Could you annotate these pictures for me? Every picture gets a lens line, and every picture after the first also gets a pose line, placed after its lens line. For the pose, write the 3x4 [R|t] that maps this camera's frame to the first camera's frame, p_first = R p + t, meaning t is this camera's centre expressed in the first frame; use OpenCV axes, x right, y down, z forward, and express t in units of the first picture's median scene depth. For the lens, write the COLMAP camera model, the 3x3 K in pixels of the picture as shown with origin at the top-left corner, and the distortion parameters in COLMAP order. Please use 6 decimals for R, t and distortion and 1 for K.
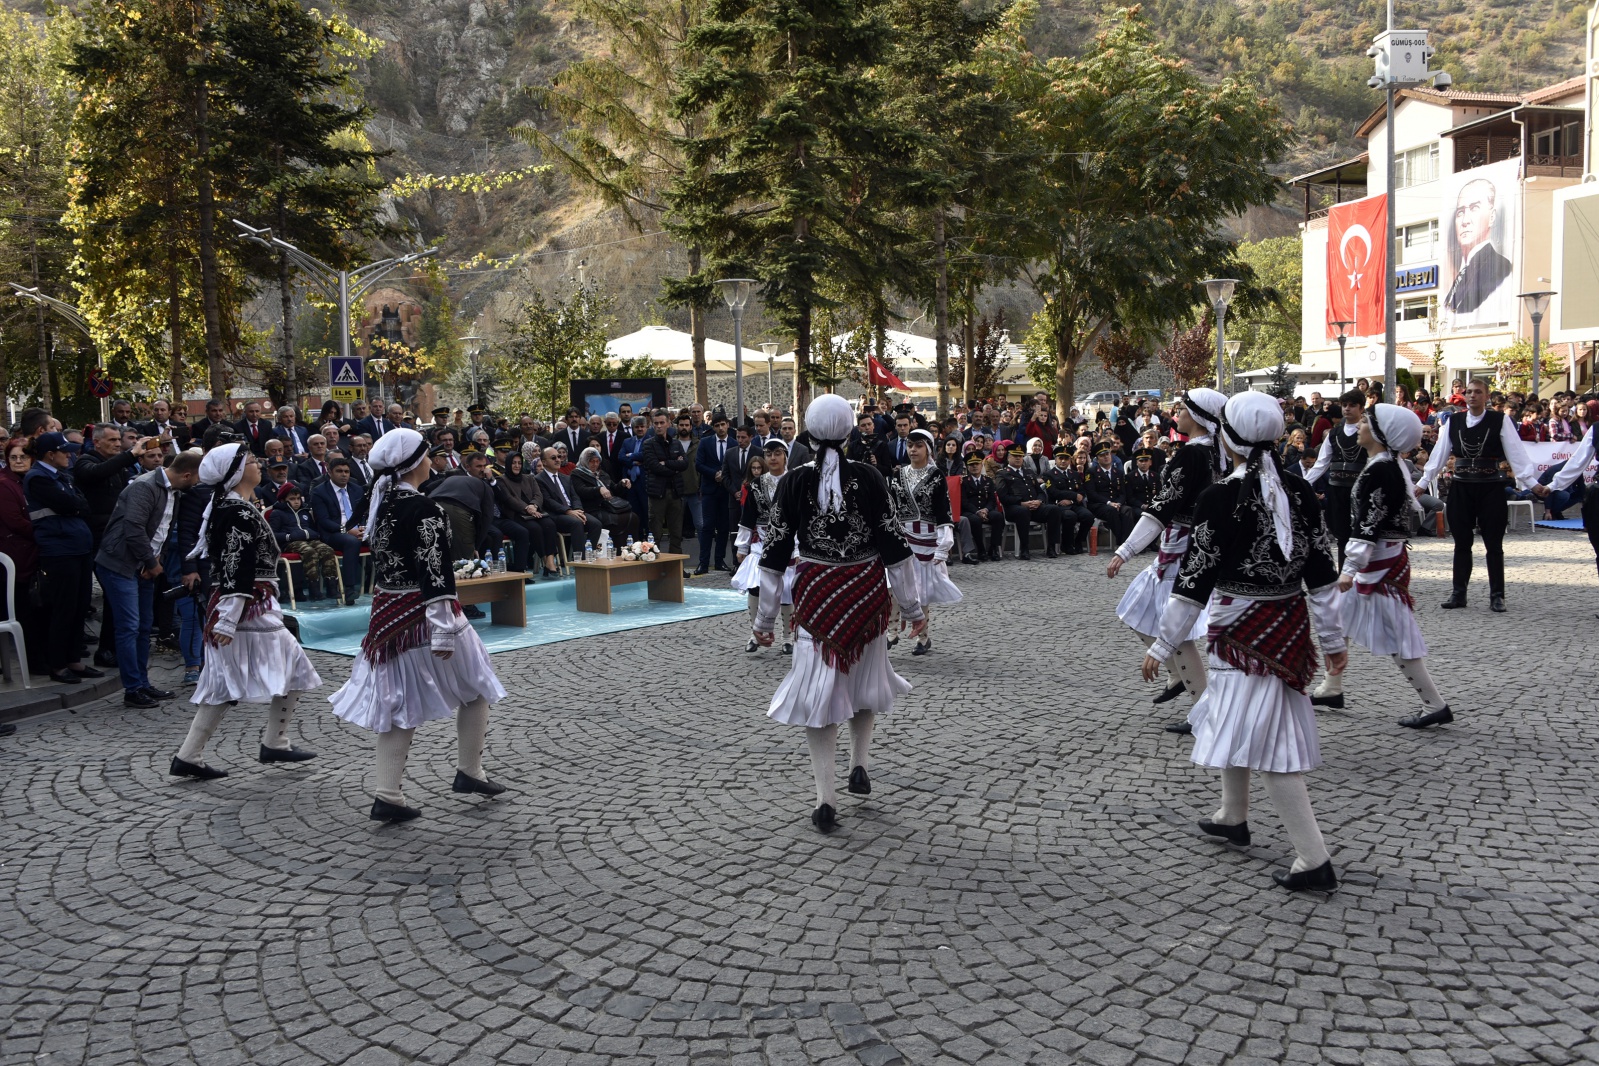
lens RADIAL K [[1252.7, 0, 785.6], [0, 1252.7, 540.0], [0, 0, 1]] dist [-0.032011, -0.011274]
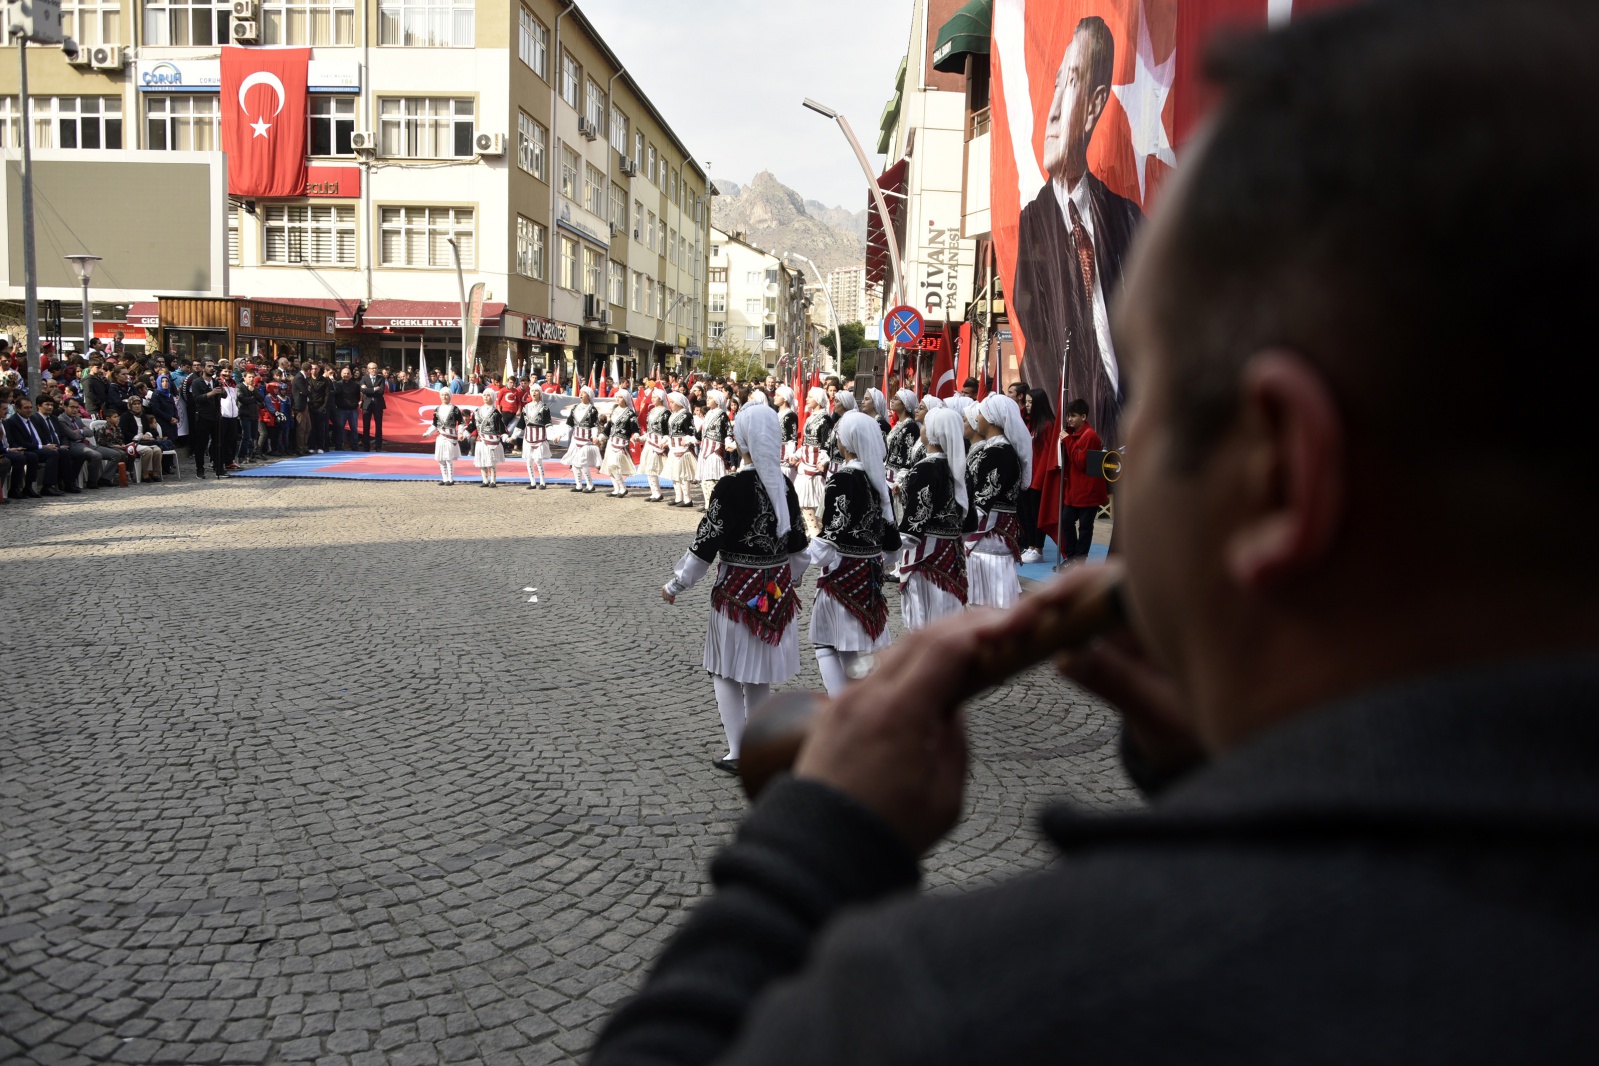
lens RADIAL K [[1252.7, 0, 793.8], [0, 1252.7, 545.5], [0, 0, 1]] dist [-0.032011, -0.011274]
pose [[0.283956, -0.094693, 0.954150, -0.176916], [0.048631, 0.995253, 0.084300, -0.006976], [-0.957603, 0.022464, 0.287213, 0.067394]]
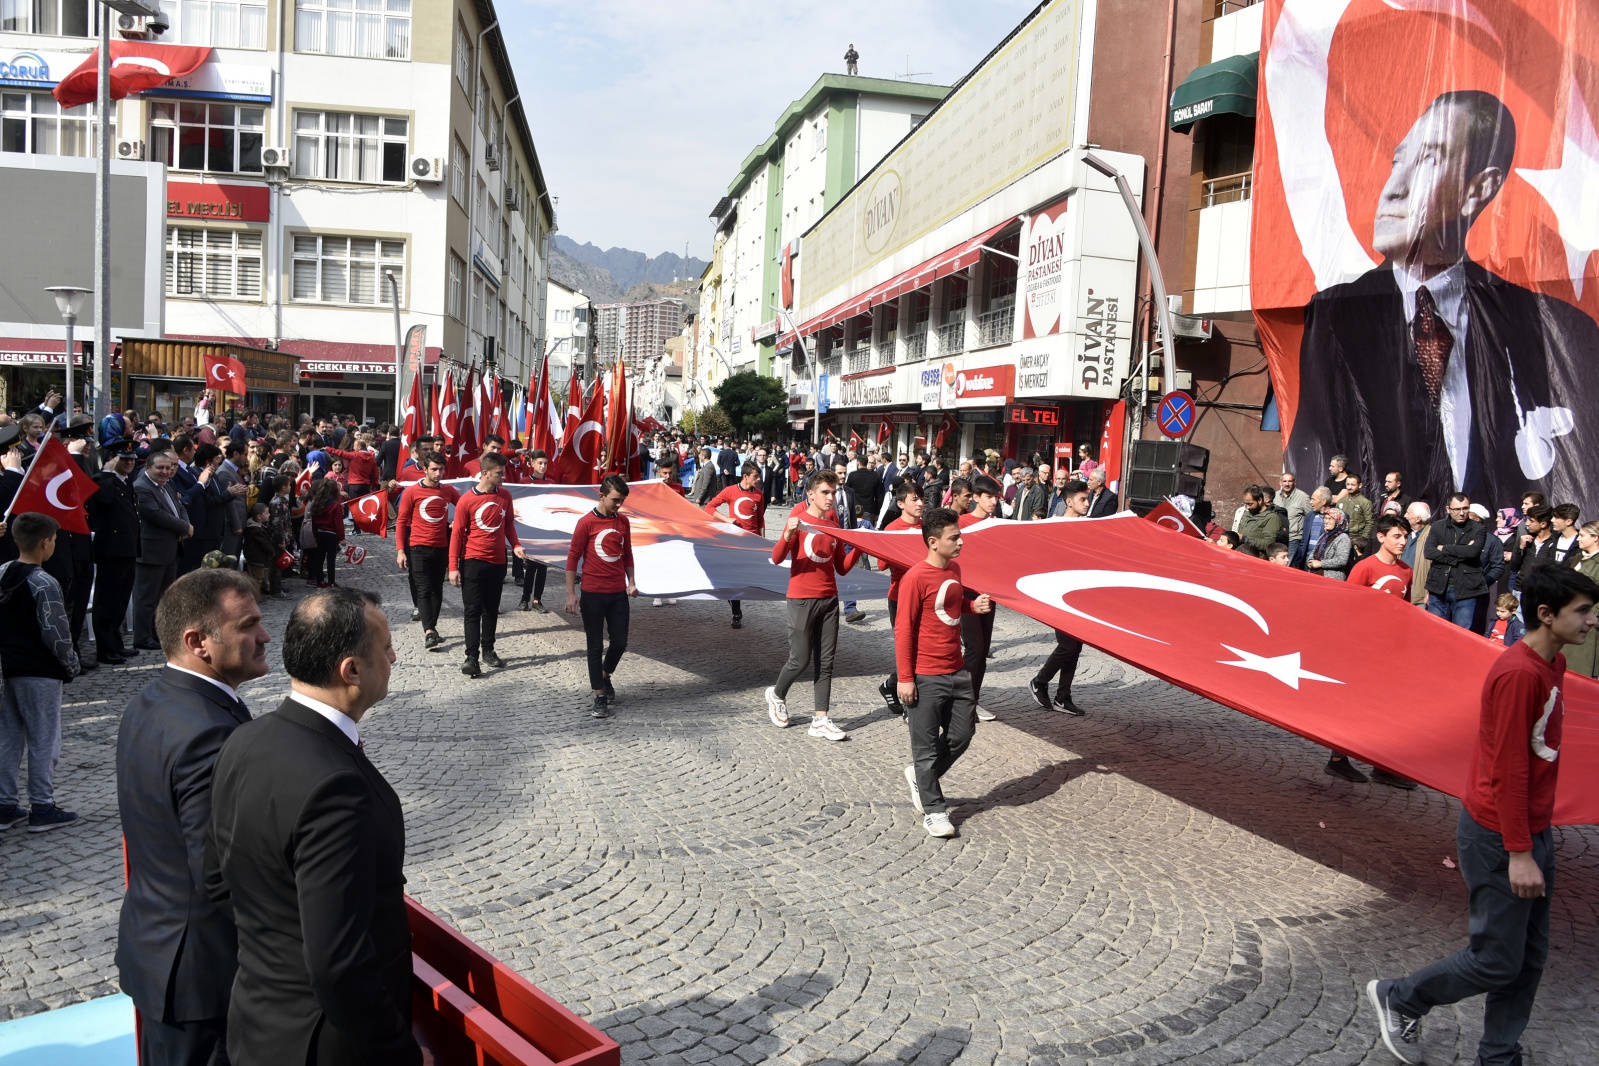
lens RADIAL K [[1252.7, 0, 798.4], [0, 1252.7, 549.3], [0, 0, 1]] dist [-0.032011, -0.011274]
pose [[0.091442, -0.069012, 0.993416, -0.138415], [0.037580, 0.997124, 0.065810, -0.034758], [-0.995101, 0.031315, 0.093773, 0.251004]]
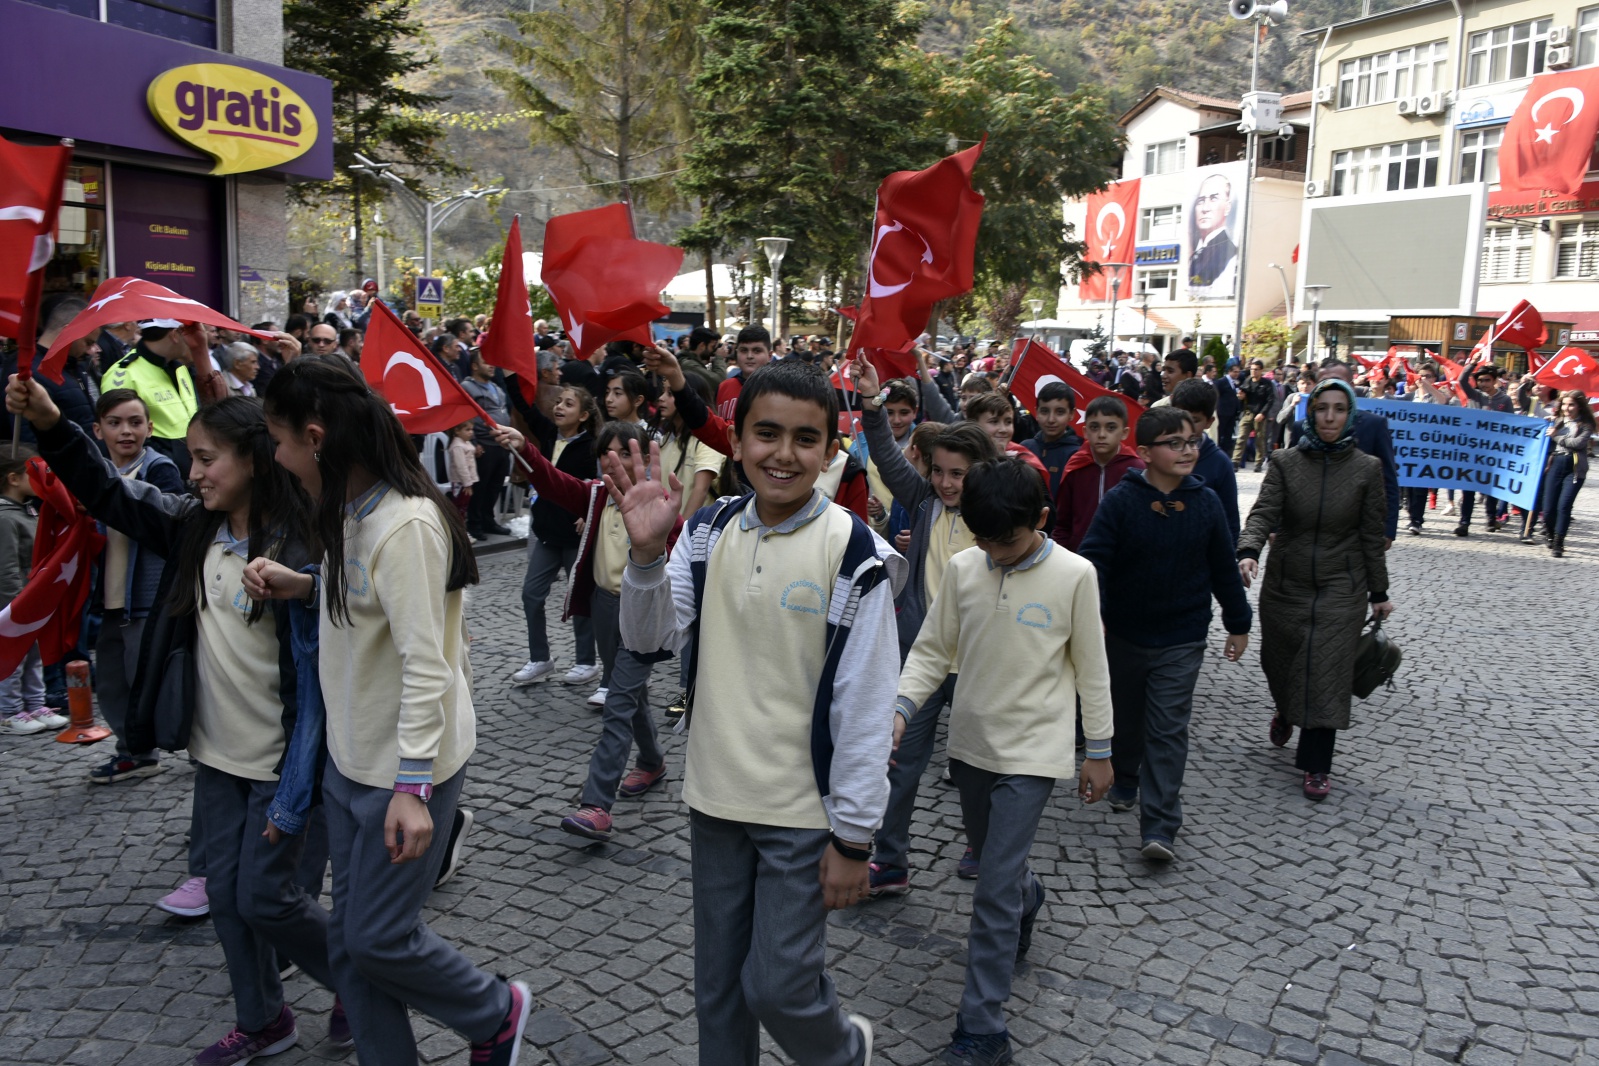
lens RADIAL K [[1252.7, 0, 784.2], [0, 1252.7, 545.3], [0, 0, 1]] dist [-0.032011, -0.011274]
pose [[0.971507, 0.014972, 0.236536, -0.181155], [-0.028964, 0.998022, 0.055790, 0.016634], [-0.235233, -0.061052, 0.970020, -0.133238]]
